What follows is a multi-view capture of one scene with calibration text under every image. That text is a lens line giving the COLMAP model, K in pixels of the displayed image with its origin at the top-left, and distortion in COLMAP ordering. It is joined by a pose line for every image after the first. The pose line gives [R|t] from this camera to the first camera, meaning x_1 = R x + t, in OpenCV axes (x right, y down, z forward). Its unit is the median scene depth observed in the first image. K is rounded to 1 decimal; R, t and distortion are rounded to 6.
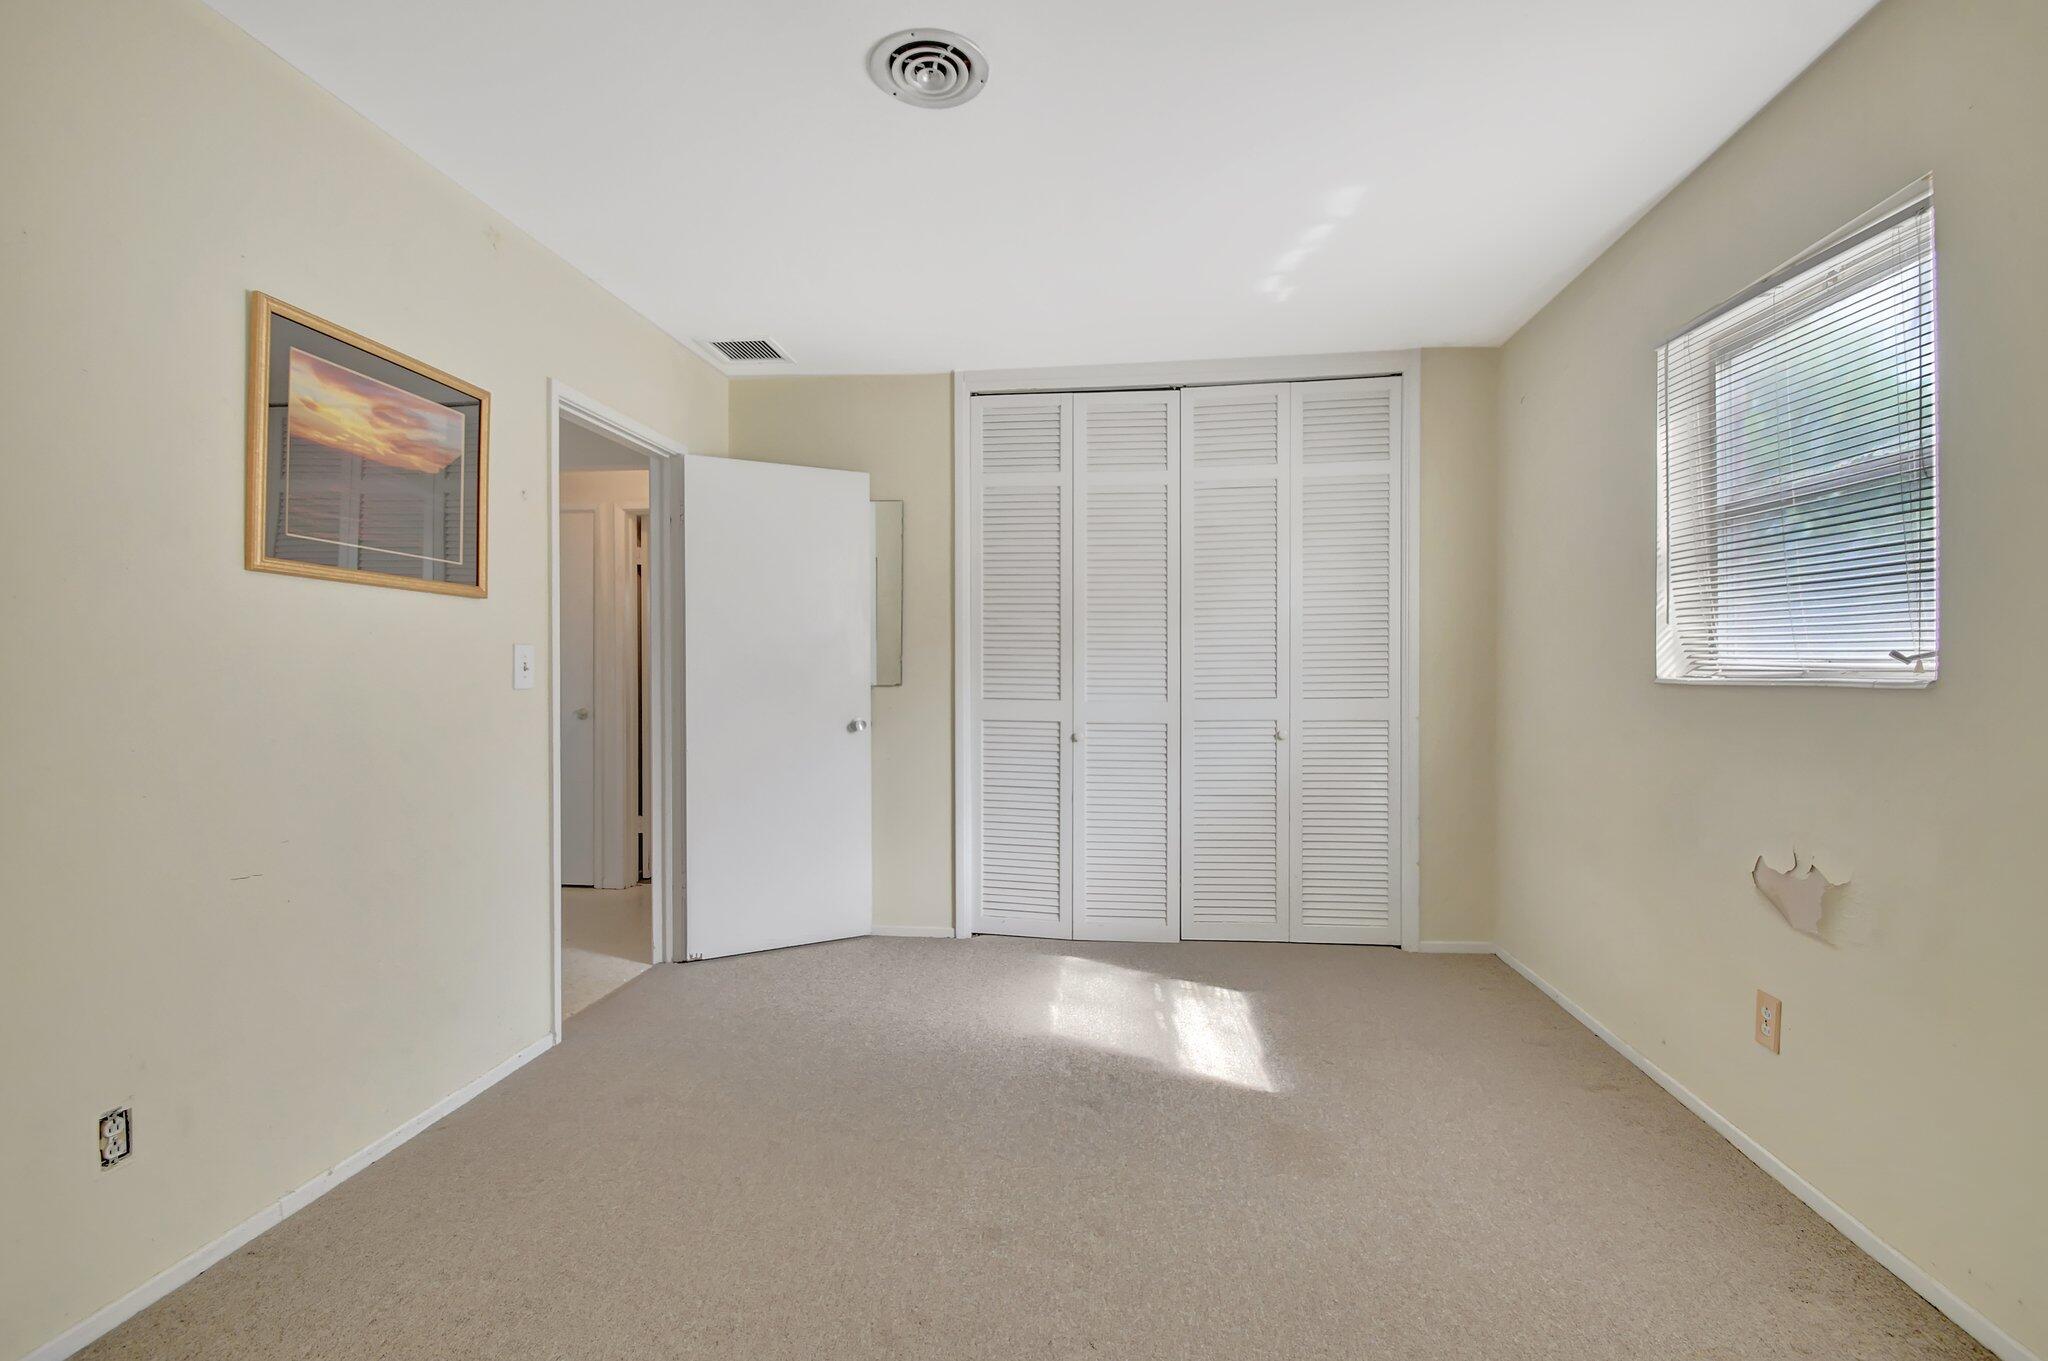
lens RADIAL K [[914.5, 0, 1015.1], [0, 914.5, 671.9], [0, 0, 1]] dist [0.024692, -0.022623]
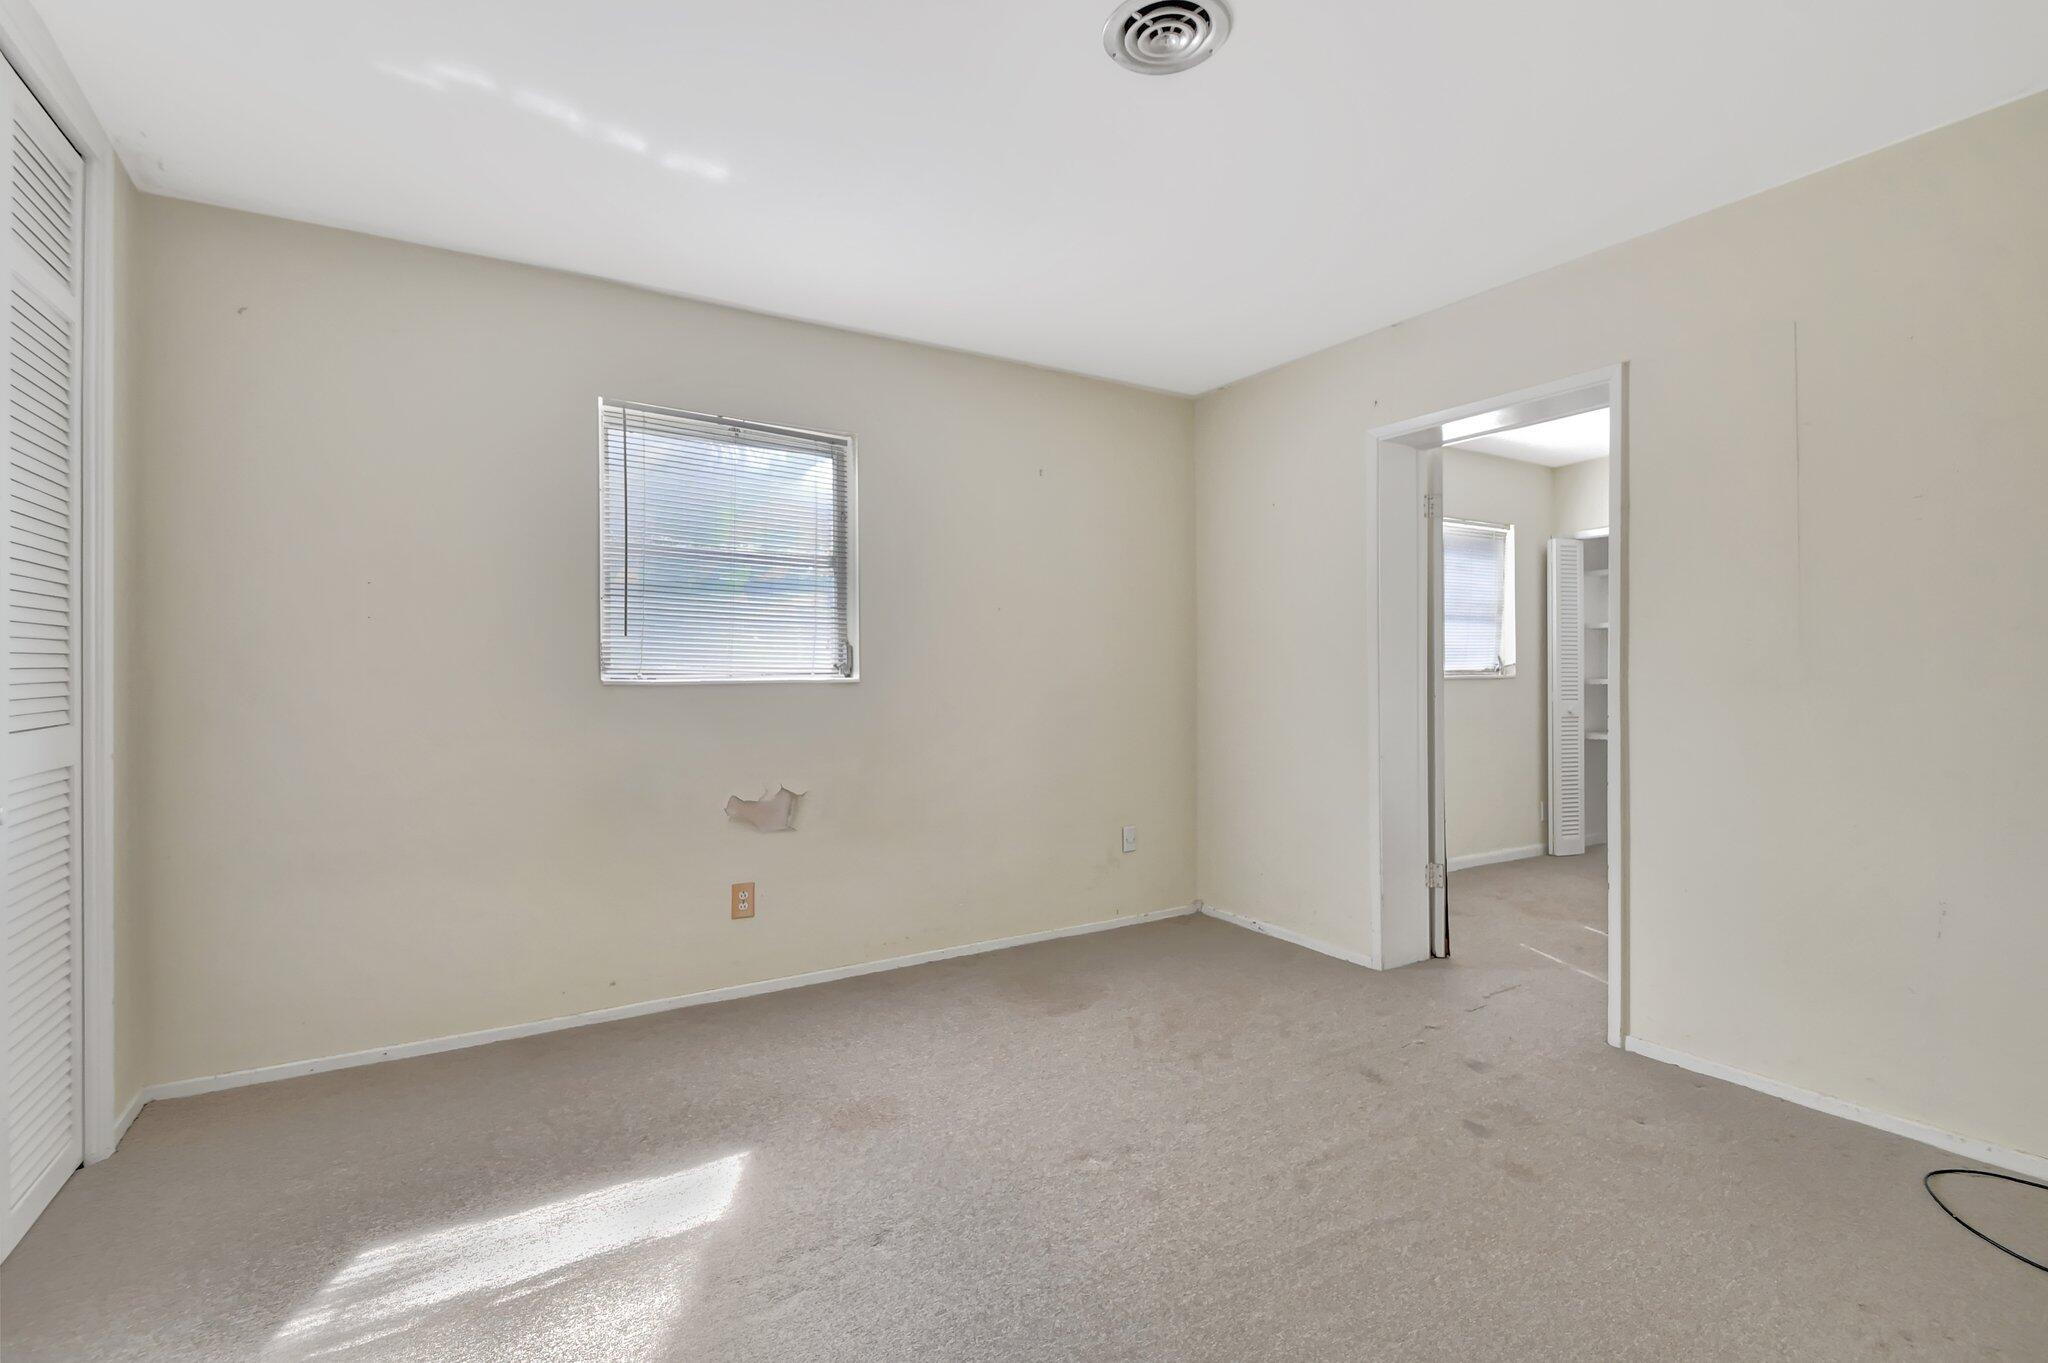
lens RADIAL K [[914.5, 0, 1015.1], [0, 914.5, 672.9], [0, 0, 1]] dist [0.024692, -0.022623]
pose [[-0.625794, 0.003176, 0.779982, -0.550674], [0.001812, 0.999995, -0.002619, -0.000395], [-0.779986, -0.000225, -0.625797, 1.302413]]
